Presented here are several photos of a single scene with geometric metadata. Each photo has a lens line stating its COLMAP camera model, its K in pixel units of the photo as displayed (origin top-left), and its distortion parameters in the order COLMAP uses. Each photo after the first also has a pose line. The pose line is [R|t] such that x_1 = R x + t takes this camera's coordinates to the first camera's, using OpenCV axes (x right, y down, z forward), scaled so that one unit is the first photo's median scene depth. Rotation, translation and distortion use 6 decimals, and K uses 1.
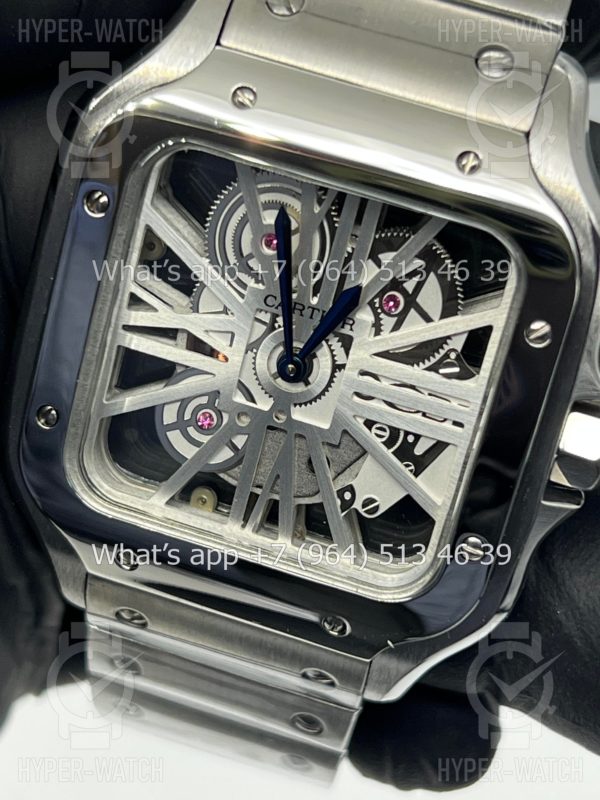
lens RADIAL K [[1792.5, 0, 299.9], [0, 1792.5, 404.5], [0, 0, 1]] dist [0.217440, 0.000000]
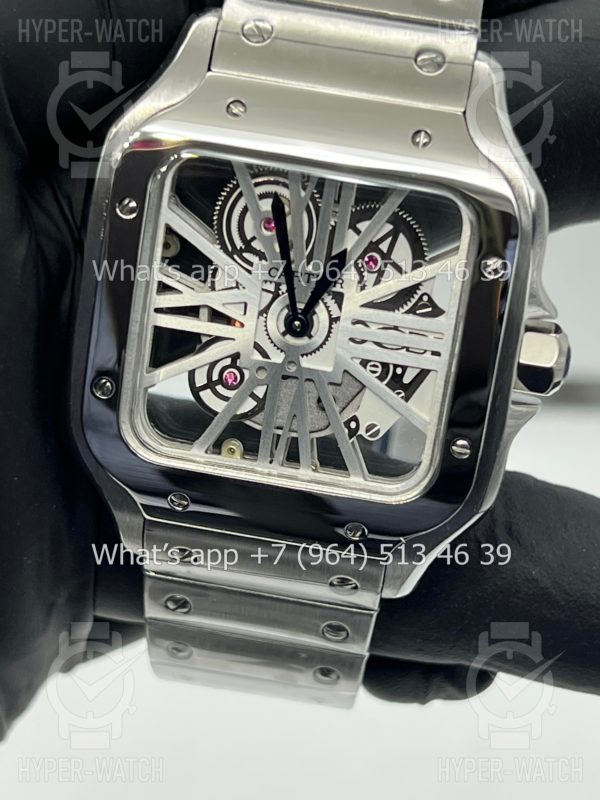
lens RADIAL K [[1792.5, 0, 303.2], [0, 1792.5, 432.4], [0, 0, 1]] dist [0.217440, 0.000000]
pose [[0.989773, -0.120586, 0.076217, -0.103337], [0.124599, 0.990933, -0.050277, 0.115485], [-0.069463, 0.059259, 0.995823, -0.225737]]
